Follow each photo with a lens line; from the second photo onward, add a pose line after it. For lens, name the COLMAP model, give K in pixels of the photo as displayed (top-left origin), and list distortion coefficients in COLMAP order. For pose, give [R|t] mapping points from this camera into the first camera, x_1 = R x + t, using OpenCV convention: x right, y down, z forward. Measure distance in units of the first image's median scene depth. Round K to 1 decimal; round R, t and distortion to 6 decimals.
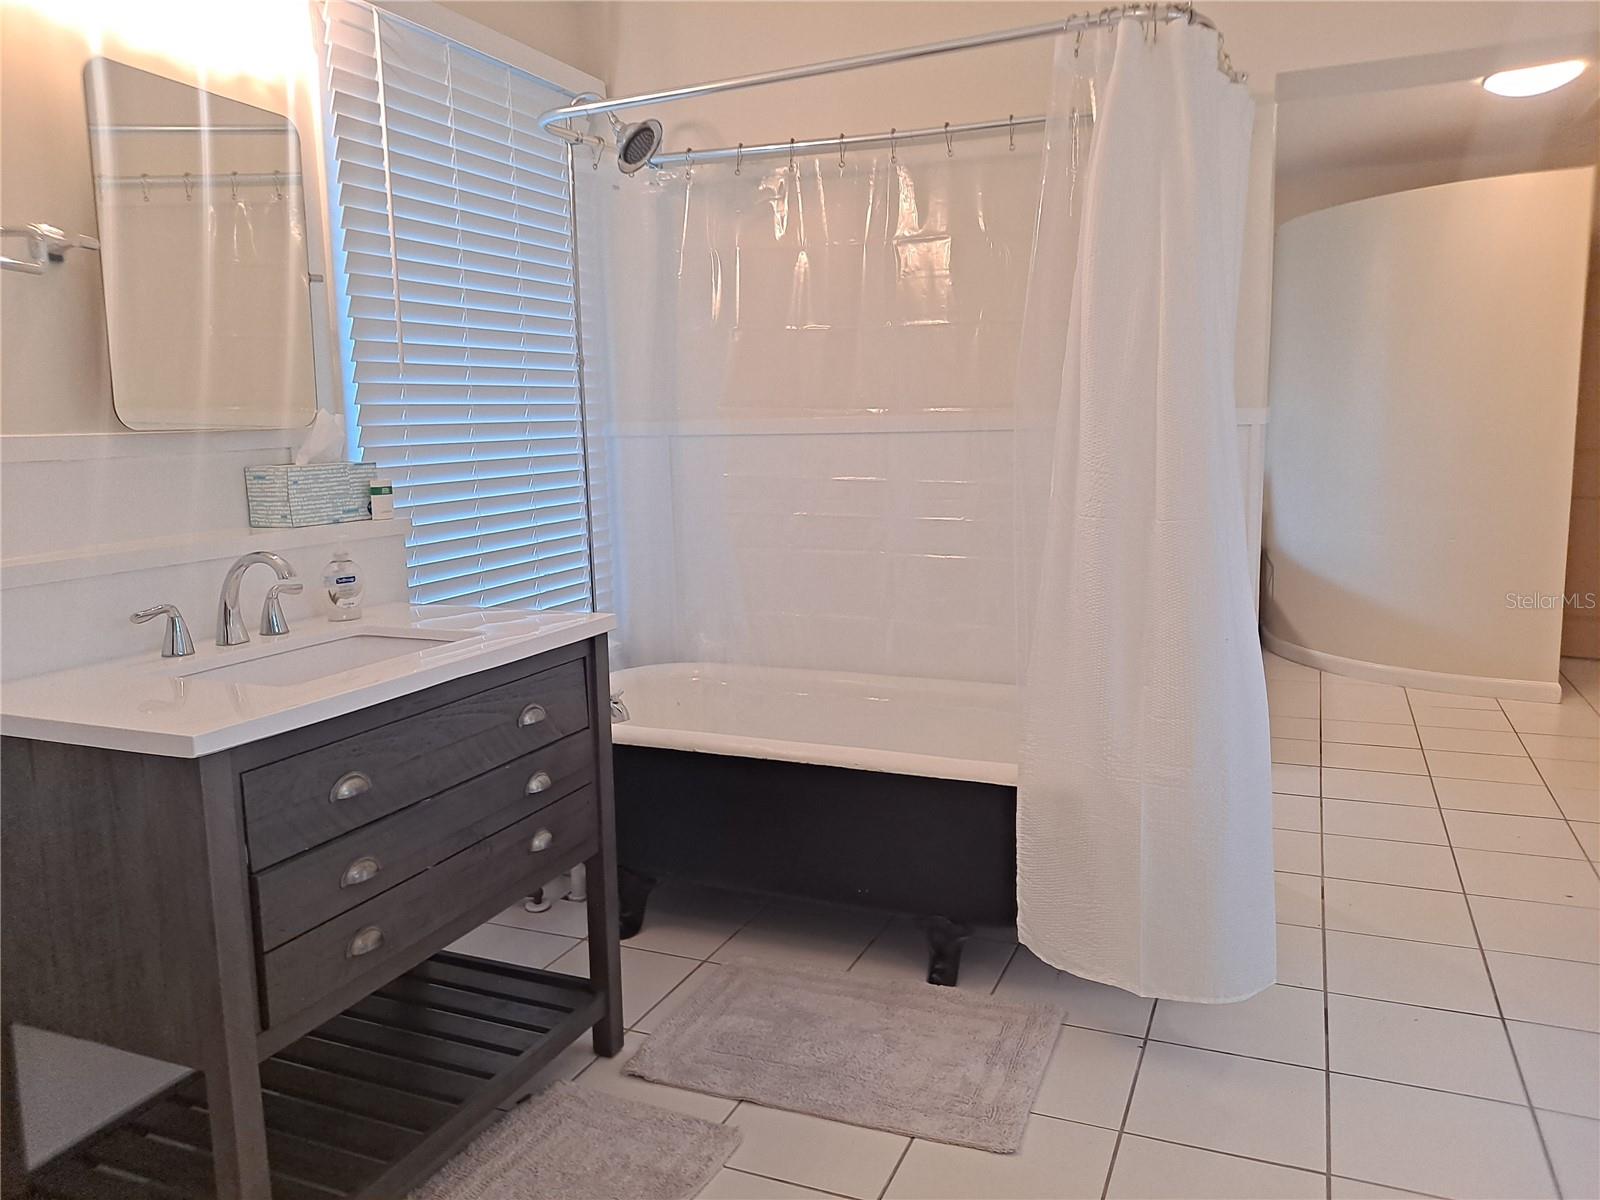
lens RADIAL K [[1182.0, 0, 827.7], [0, 1182.0, 582.3], [0, 0, 1]] dist [0.046455, -0.031486]
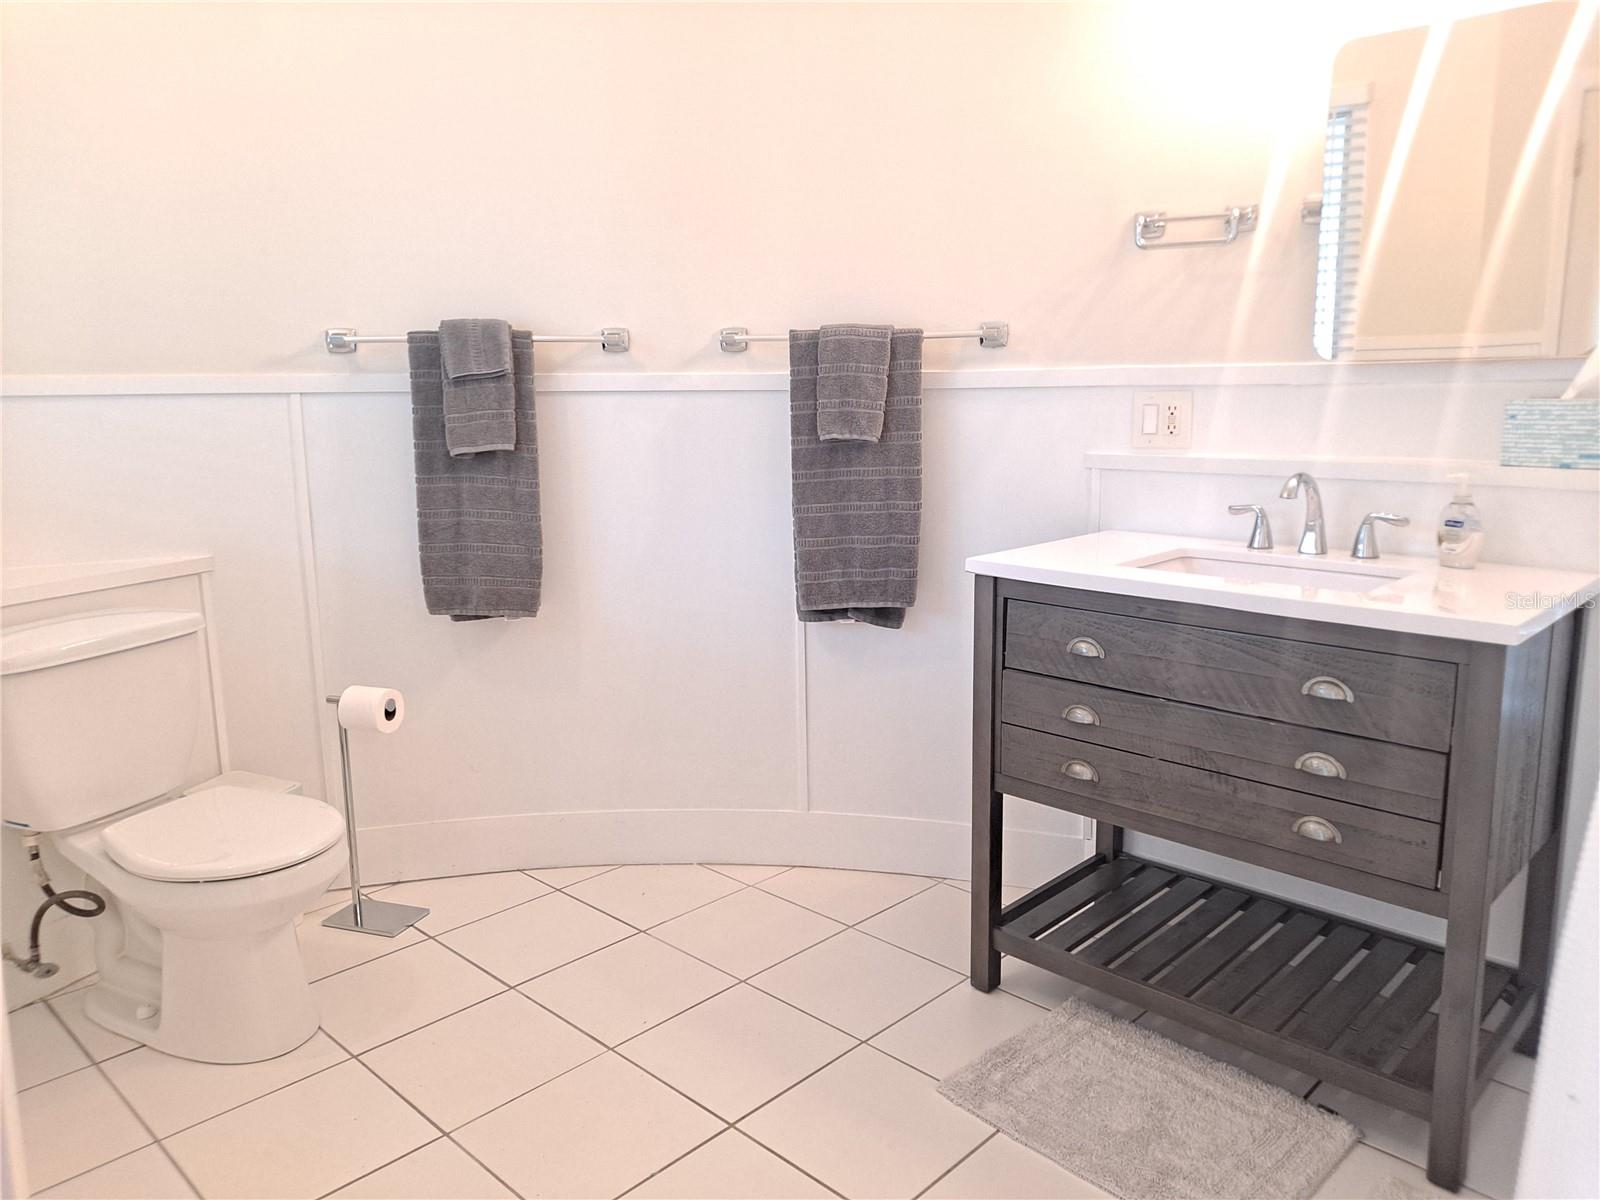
lens RADIAL K [[1182.0, 0, 827.7], [0, 1182.0, 582.3], [0, 0, 1]] dist [0.046455, -0.031486]
pose [[-0.349754, 0.181724, -0.919048, 0.634873], [-0.113901, 0.965480, 0.234252, -0.121111], [0.929892, 0.186611, -0.316982, 0.855835]]
